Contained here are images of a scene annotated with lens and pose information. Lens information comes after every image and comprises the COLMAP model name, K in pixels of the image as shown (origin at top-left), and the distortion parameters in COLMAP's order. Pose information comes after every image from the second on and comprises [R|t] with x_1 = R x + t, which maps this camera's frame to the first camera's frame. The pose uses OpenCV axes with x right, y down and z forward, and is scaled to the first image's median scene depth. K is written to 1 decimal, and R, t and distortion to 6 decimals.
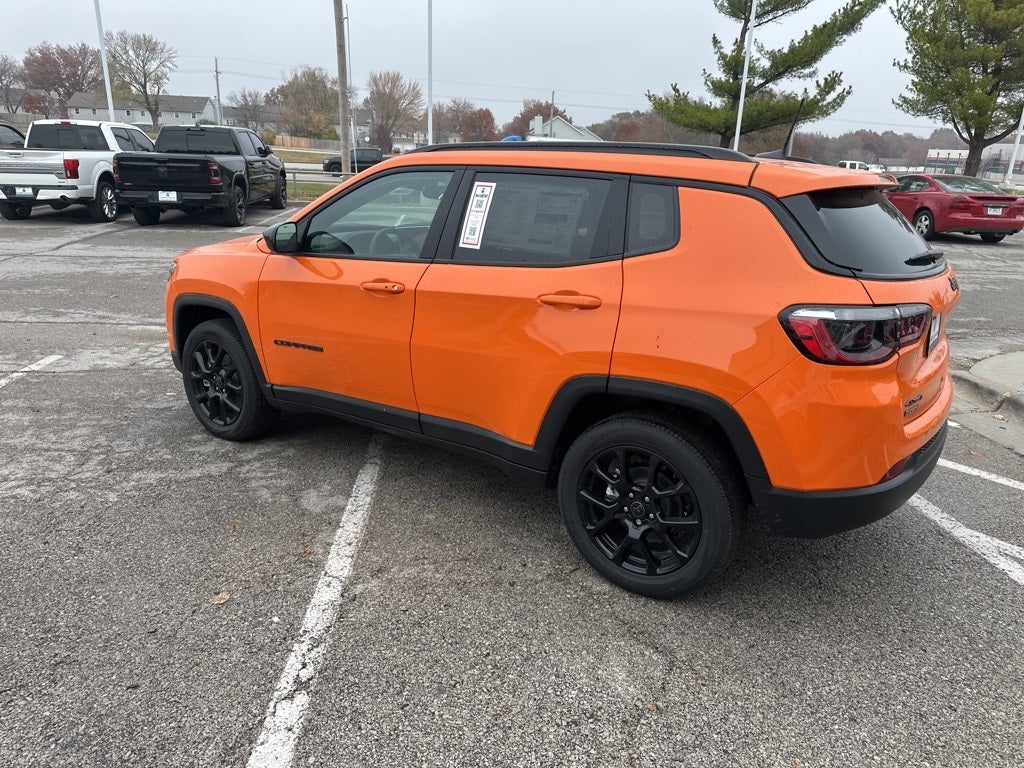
lens RADIAL K [[722.5, 0, 506.1], [0, 722.5, 387.9], [0, 0, 1]] dist [0.030359, -0.036450]
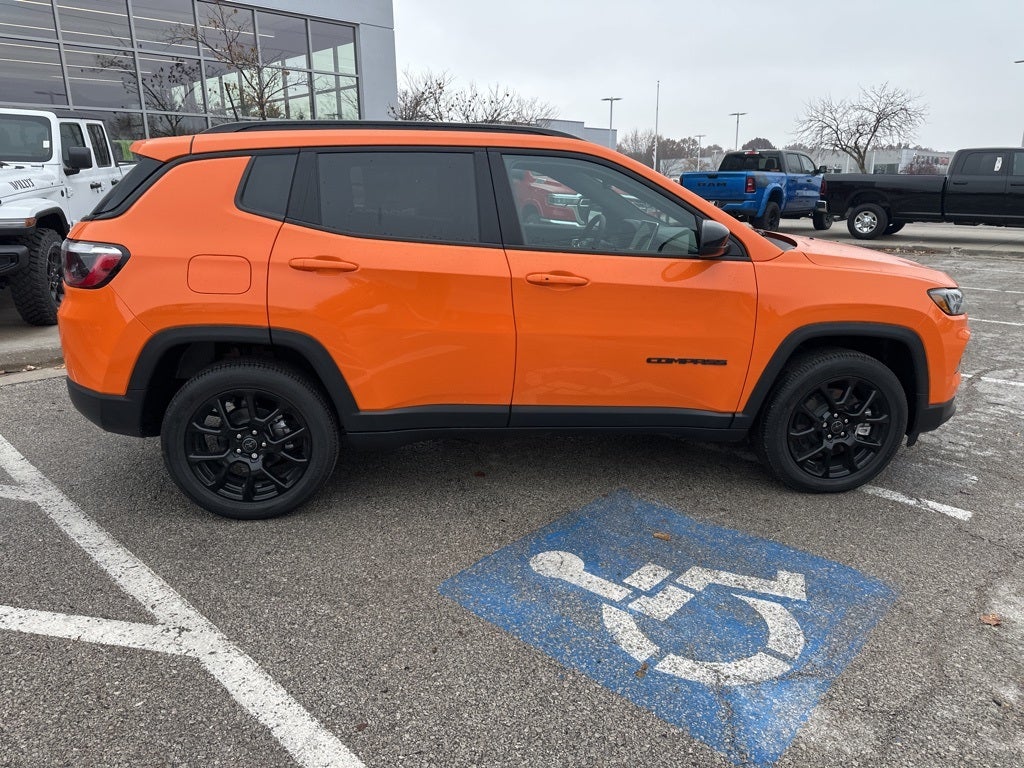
lens RADIAL K [[722.5, 0, 513.8], [0, 722.5, 375.0], [0, 0, 1]] dist [0.030359, -0.036450]
pose [[-0.723045, 0.146817, -0.675019, 0.736530], [-0.230172, 0.870115, 0.435798, -0.475018], [0.651327, 0.470472, -0.595339, 1.751136]]
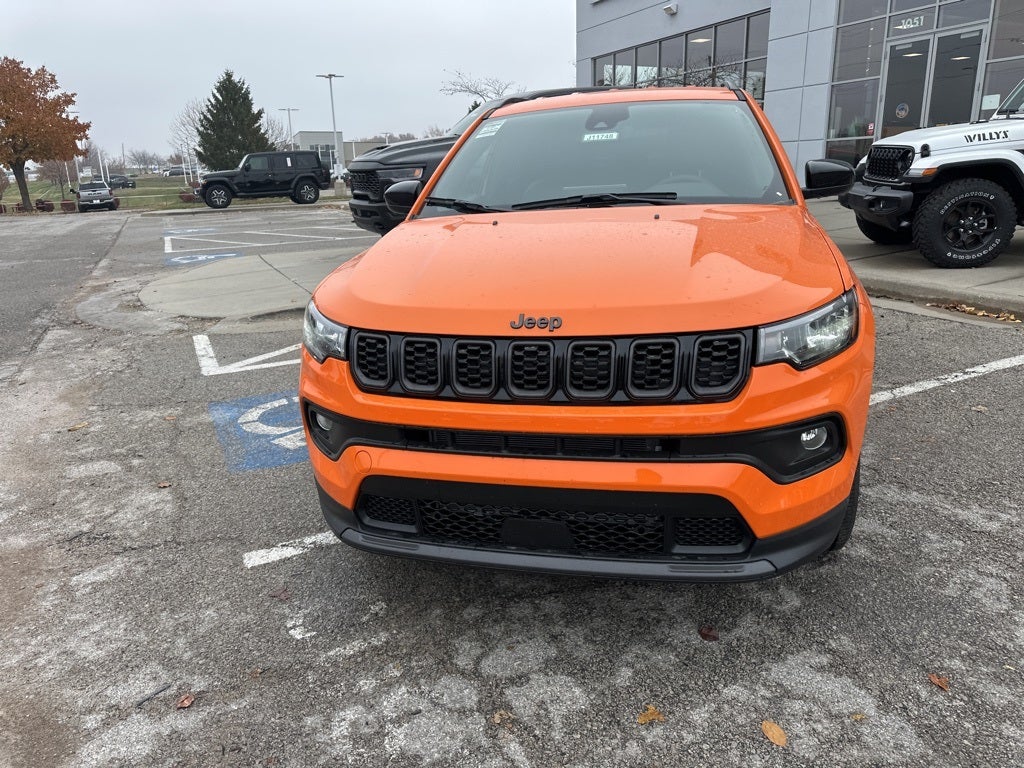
lens RADIAL K [[722.5, 0, 512.3], [0, 722.5, 374.2], [0, 0, 1]] dist [0.030359, -0.036450]
pose [[-0.386545, -0.271768, 0.881320, -0.920313], [0.302481, 0.865383, 0.399521, -0.434341], [-0.871257, 0.421015, -0.252305, 1.540214]]
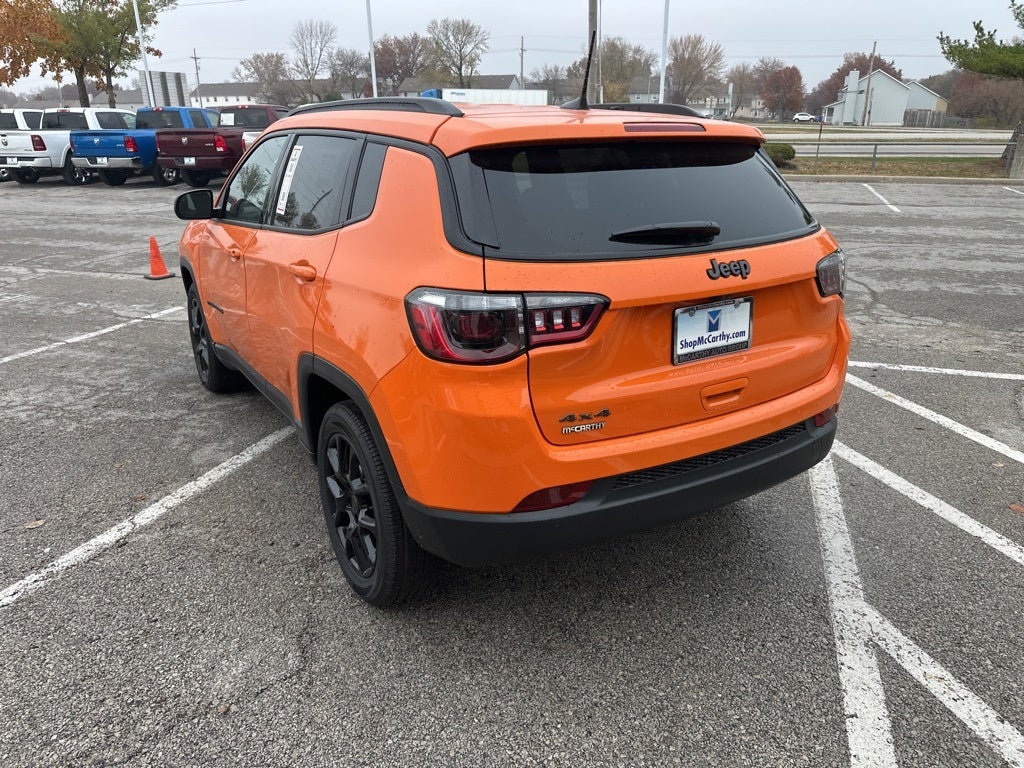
lens RADIAL K [[722.5, 0, 504.2], [0, 722.5, 384.3], [0, 0, 1]] dist [0.030359, -0.036450]
pose [[0.924079, 0.092592, -0.370816, 0.504537], [-0.080003, 0.995578, 0.049224, -0.031777], [0.373734, -0.015821, 0.927401, 0.162704]]
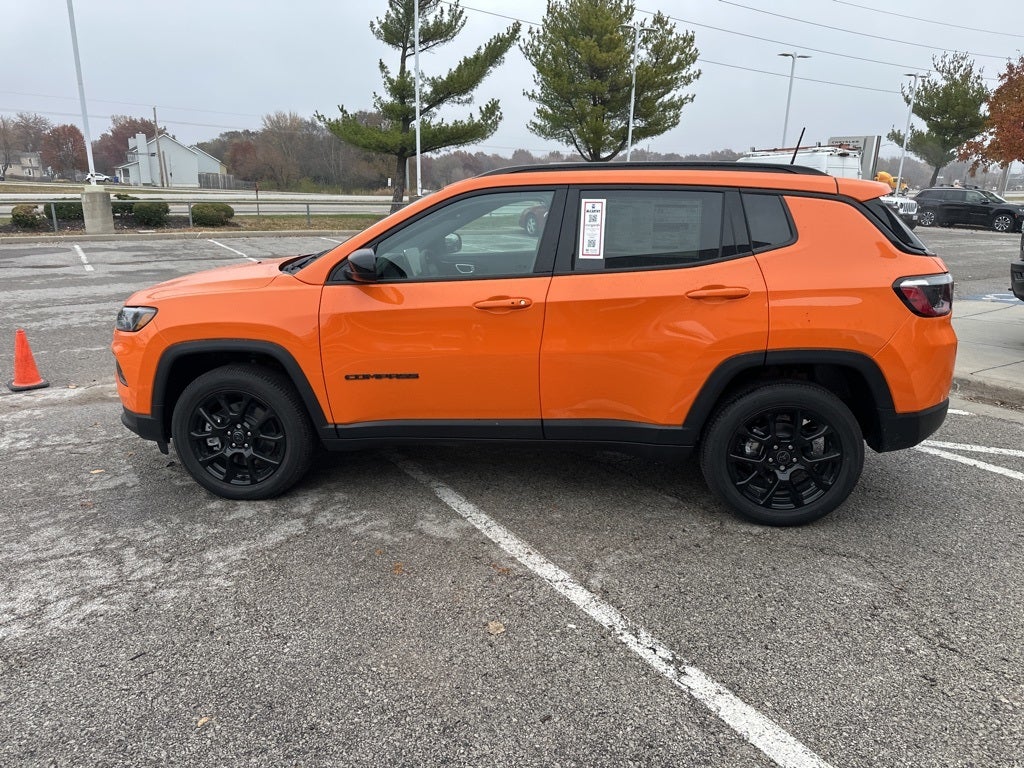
lens RADIAL K [[722.5, 0, 507.5], [0, 722.5, 389.7], [0, 0, 1]] dist [0.030359, -0.036450]
pose [[0.876992, -0.150786, 0.456233, -0.568900], [0.160856, 0.986832, 0.016945, -0.030170], [-0.452781, 0.058528, 0.889699, 0.078634]]
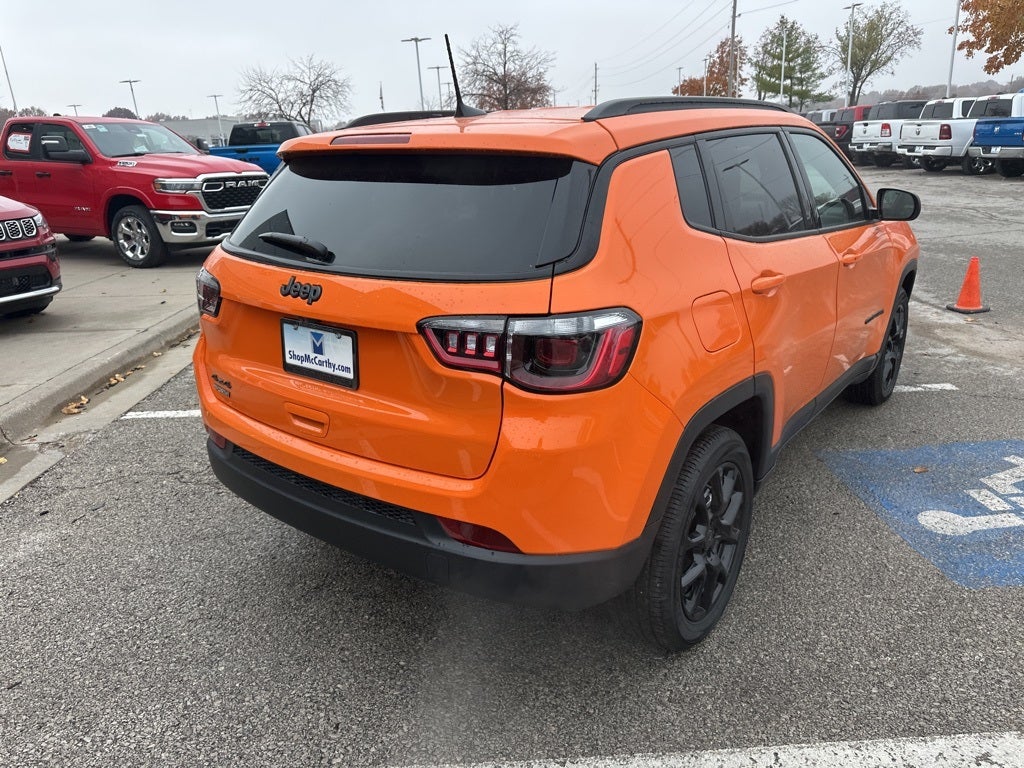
lens RADIAL K [[722.5, 0, 511.0], [0, 722.5, 378.9], [0, 0, 1]] dist [0.030359, -0.036450]
pose [[-0.023193, 0.286136, -0.957908, 0.964657], [-0.260082, 0.923447, 0.282139, -0.232352], [0.965308, 0.255679, 0.053001, 0.868513]]
